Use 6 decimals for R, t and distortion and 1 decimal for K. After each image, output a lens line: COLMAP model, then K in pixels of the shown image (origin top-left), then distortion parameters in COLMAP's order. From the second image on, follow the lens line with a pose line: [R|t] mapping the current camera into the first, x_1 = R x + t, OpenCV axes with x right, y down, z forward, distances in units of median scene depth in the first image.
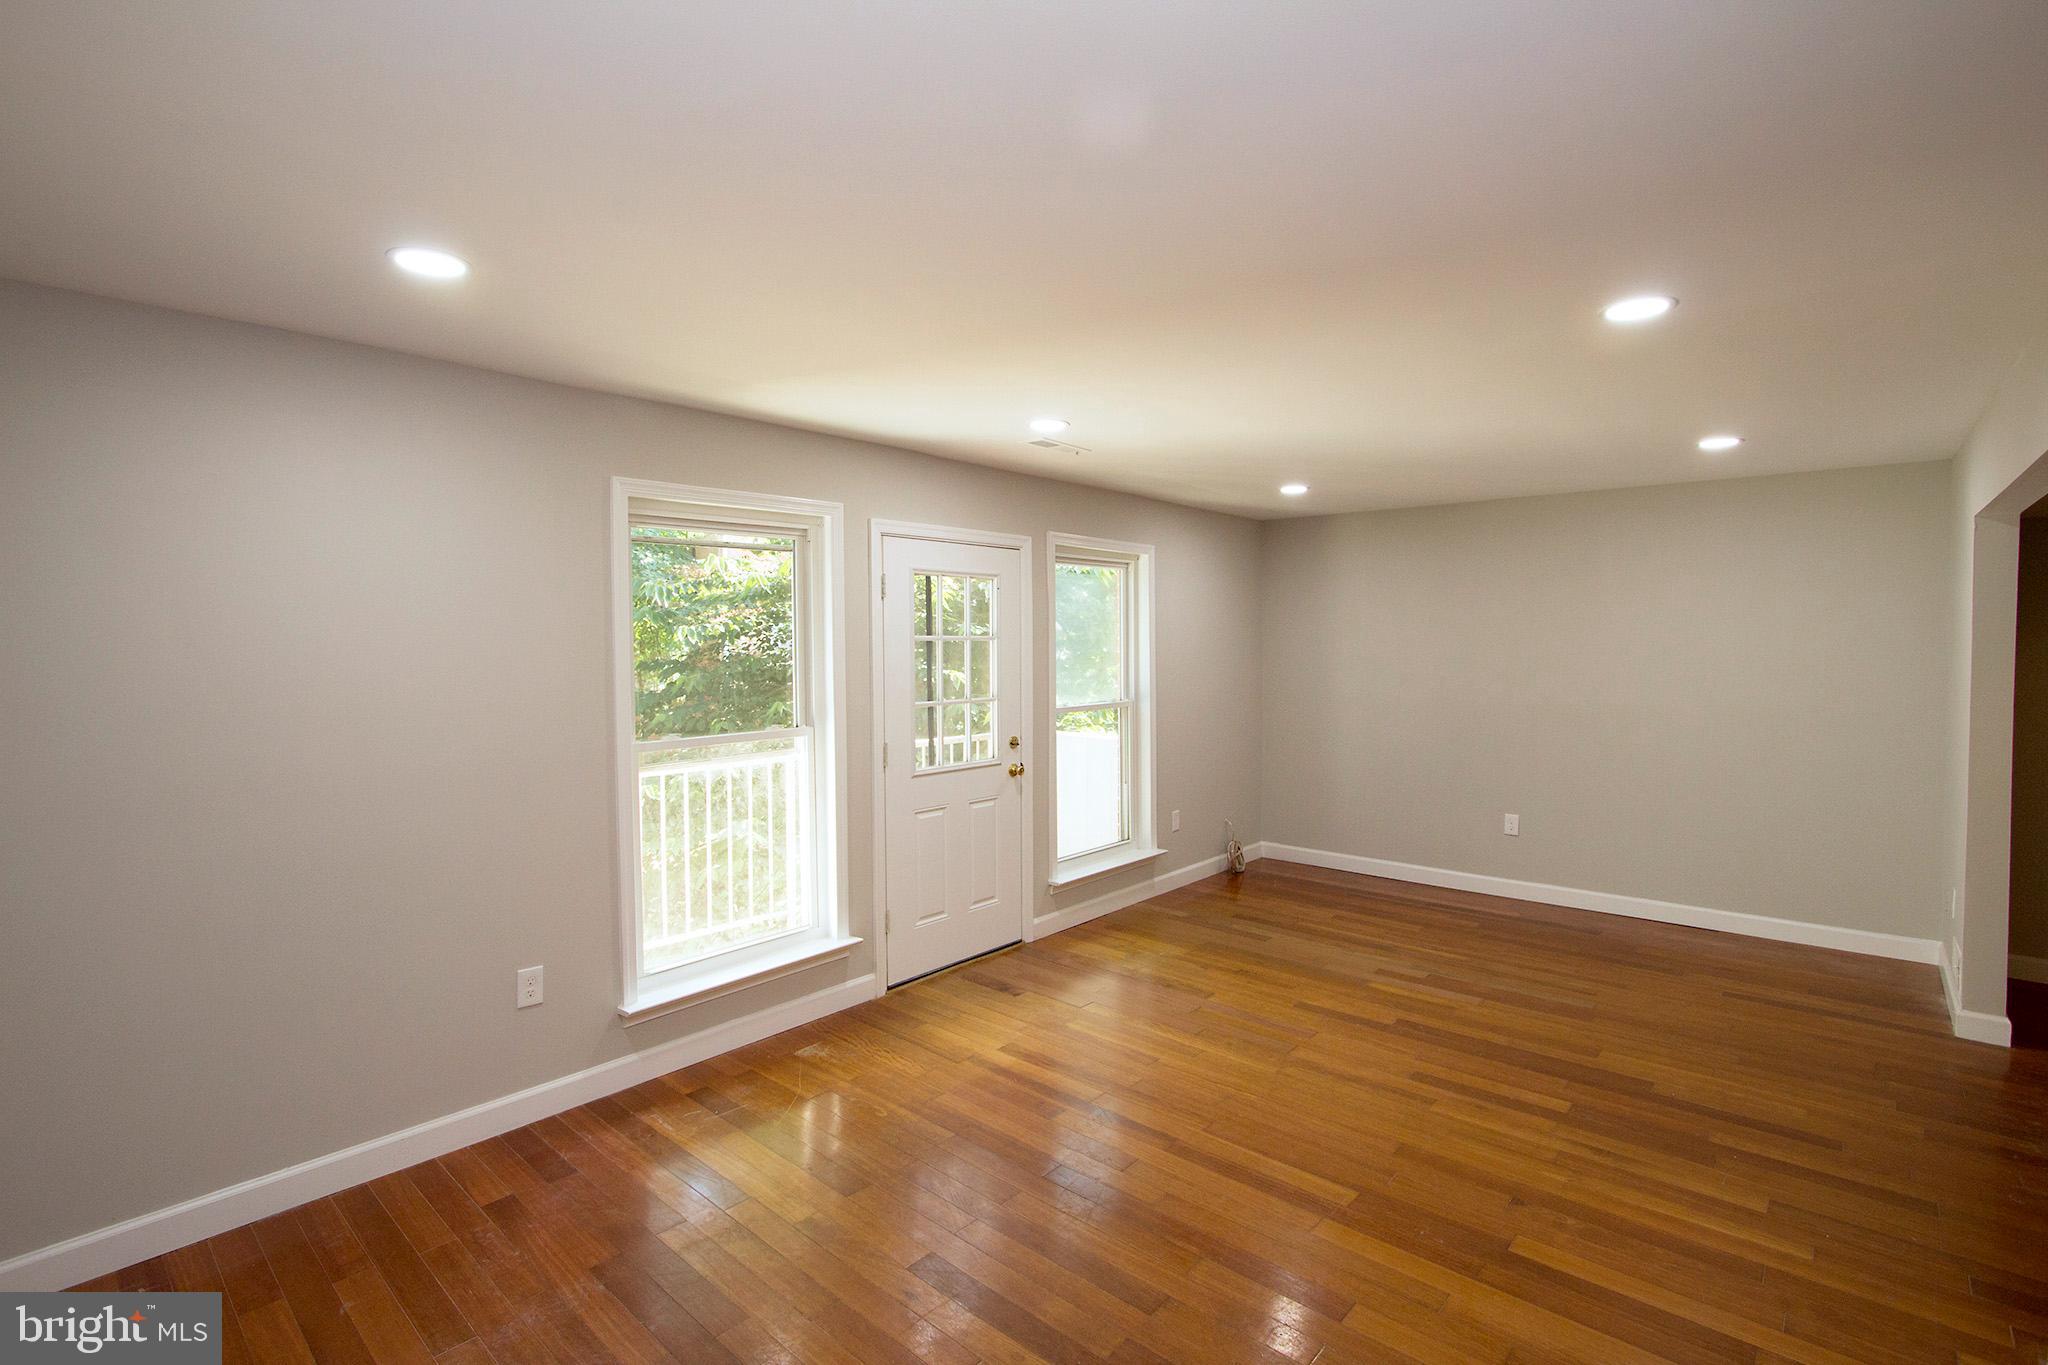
lens RADIAL K [[950.5, 0, 1018.4], [0, 950.5, 678.5], [0, 0, 1]] dist [-0.017060, 0.001054]
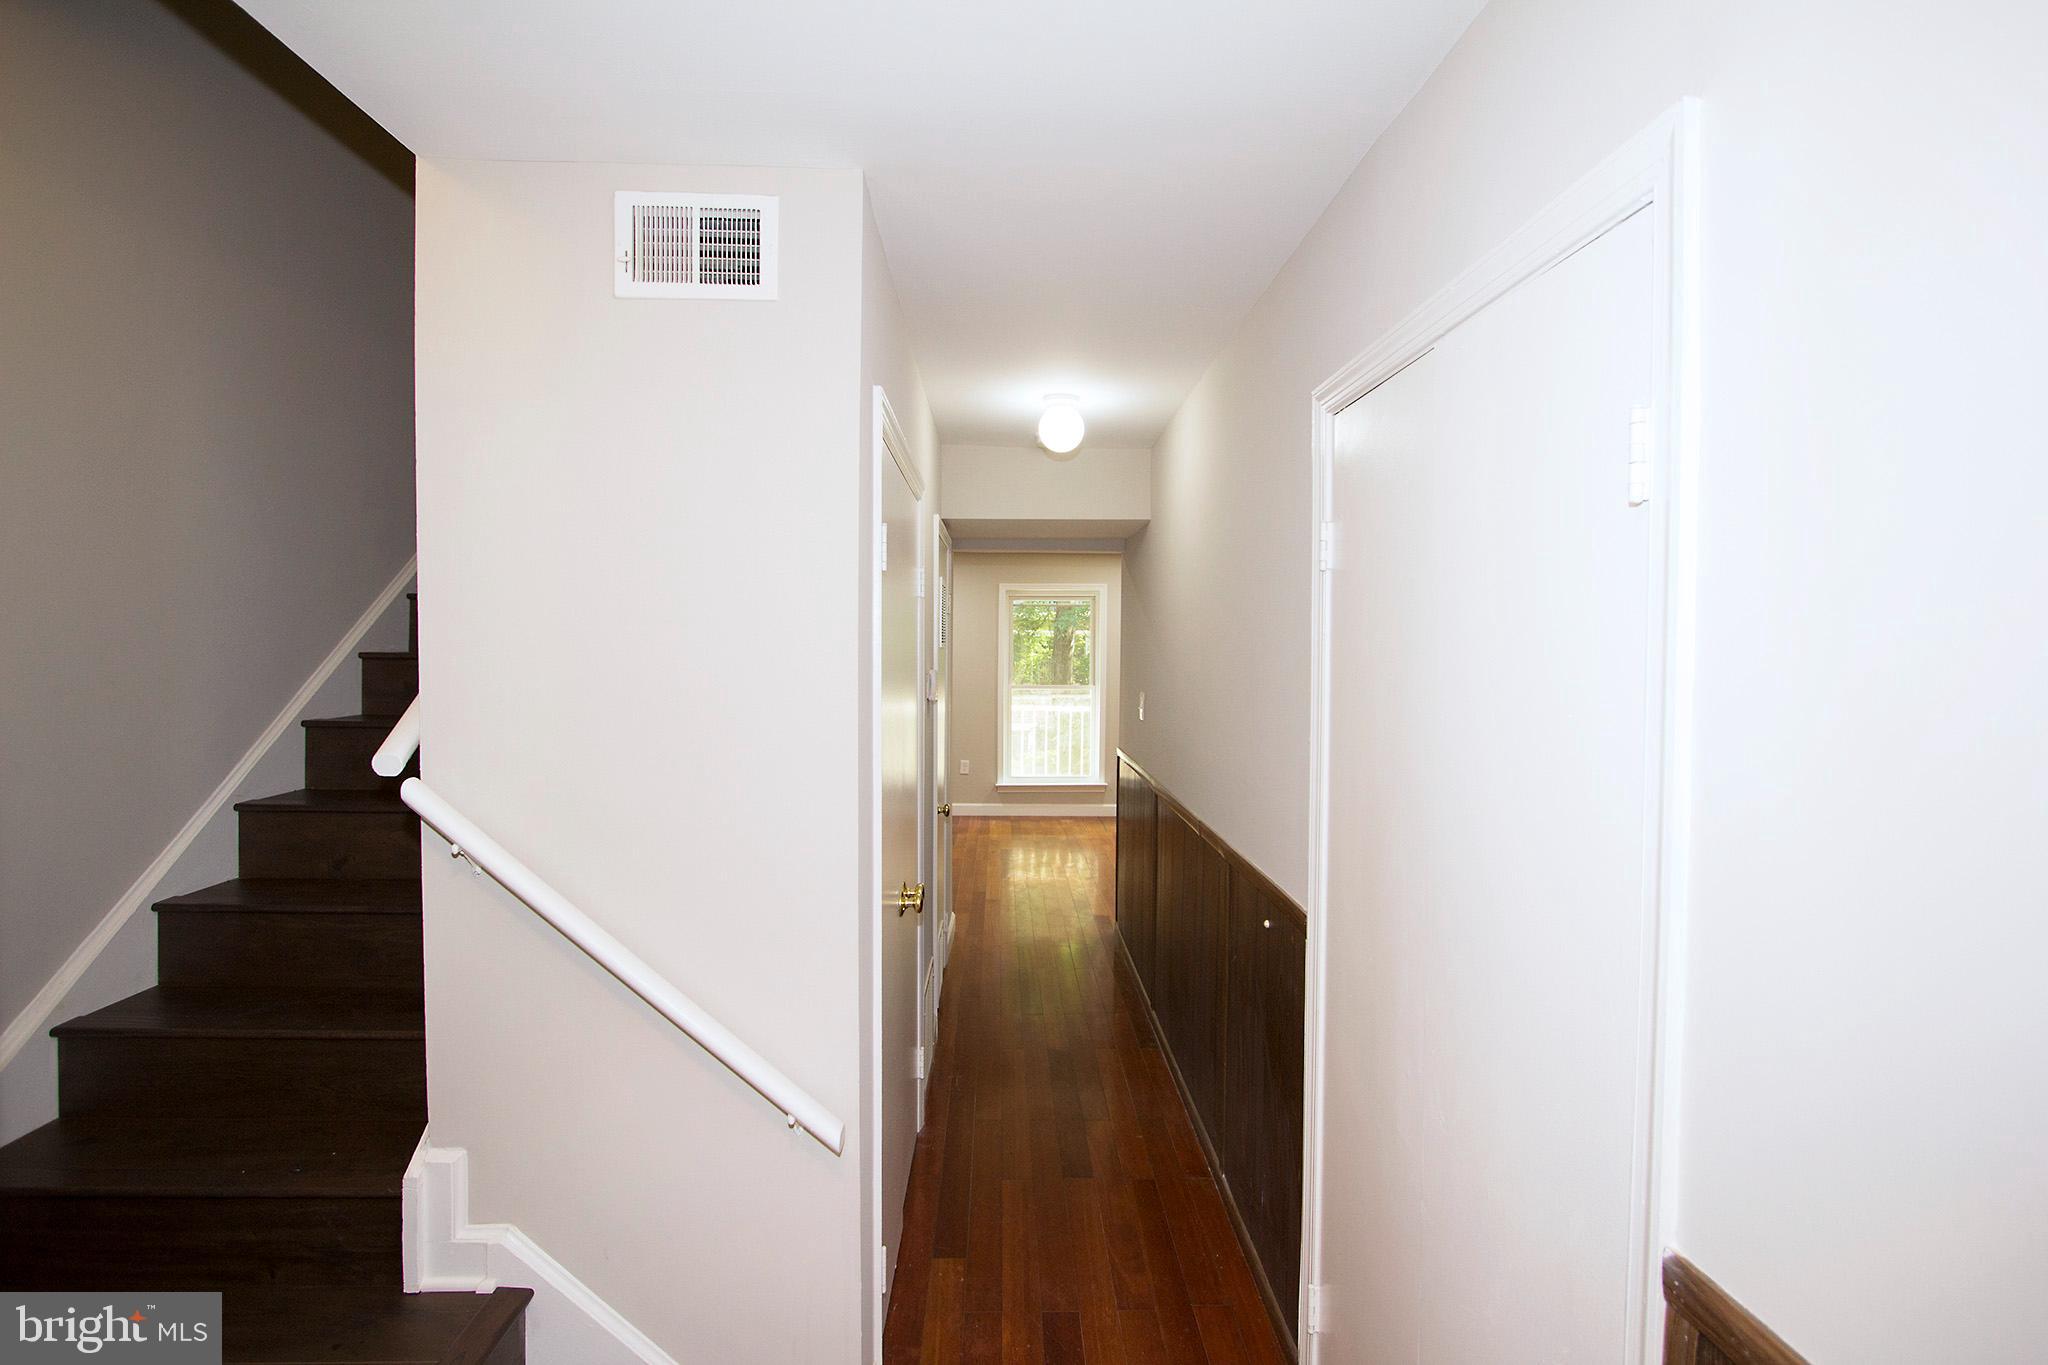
lens RADIAL K [[939.4, 0, 1019.9], [0, 939.4, 682.0], [0, 0, 1]] dist [-0.016107, 0.000147]
pose [[0.682568, 0.032551, -0.730097, 1.184401], [-0.040812, 0.999146, 0.006391, 0.032493], [0.729682, 0.025435, 0.683314, -0.572801]]
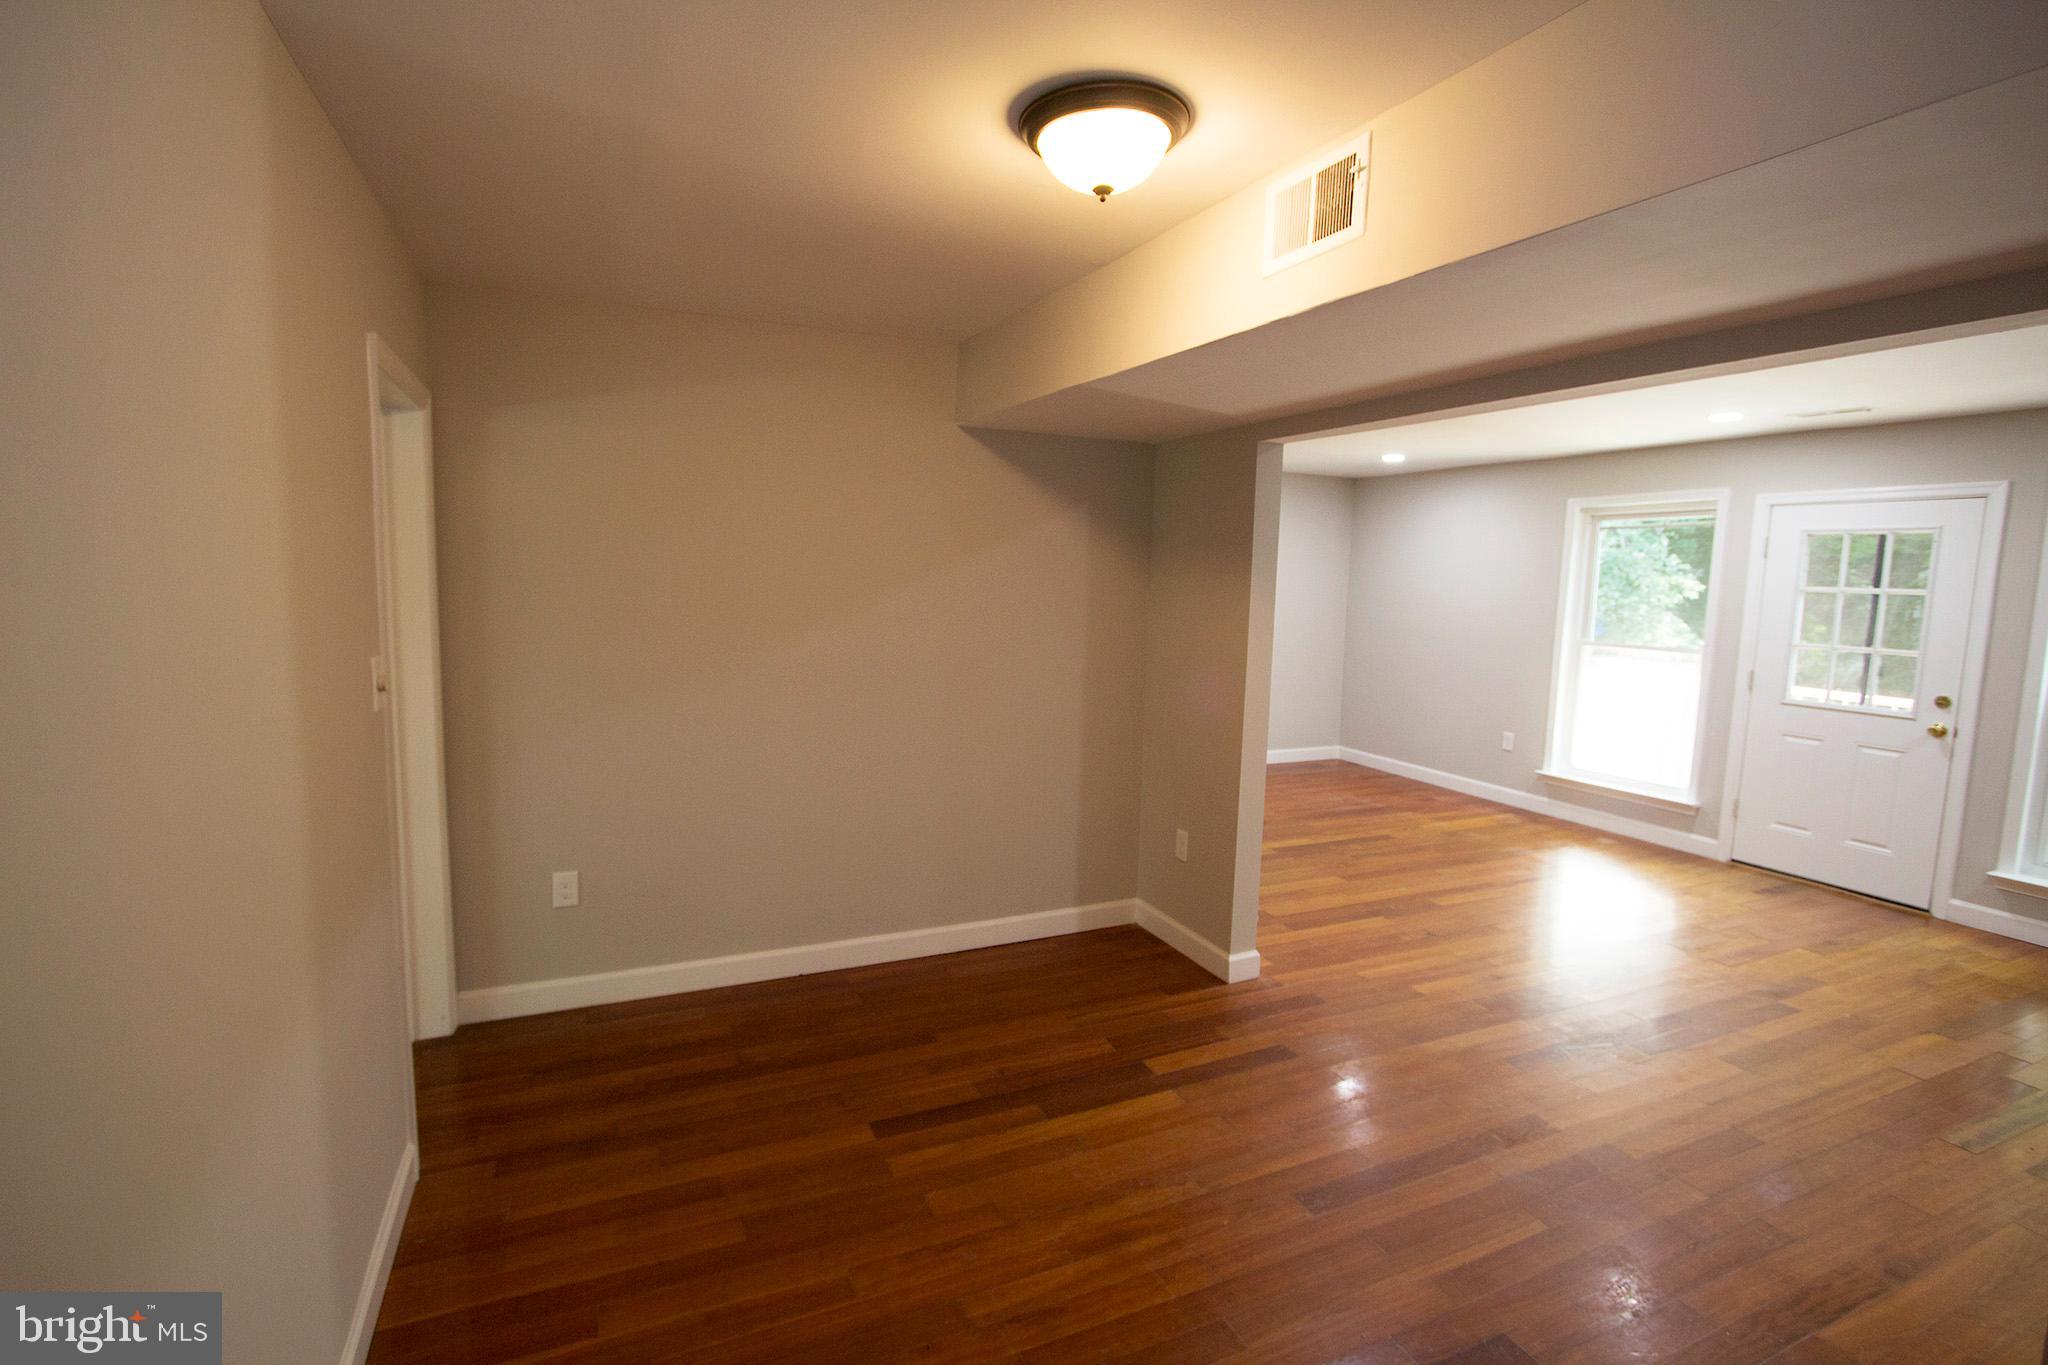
lens RADIAL K [[939.4, 0, 1019.9], [0, 939.4, 682.0], [0, 0, 1]] dist [-0.016107, 0.000147]
pose [[-0.412252, 0.094923, -0.906111, 1.368427], [-0.063762, 0.989113, 0.132628, -0.019169], [0.908836, 0.112452, -0.401712, 0.591949]]
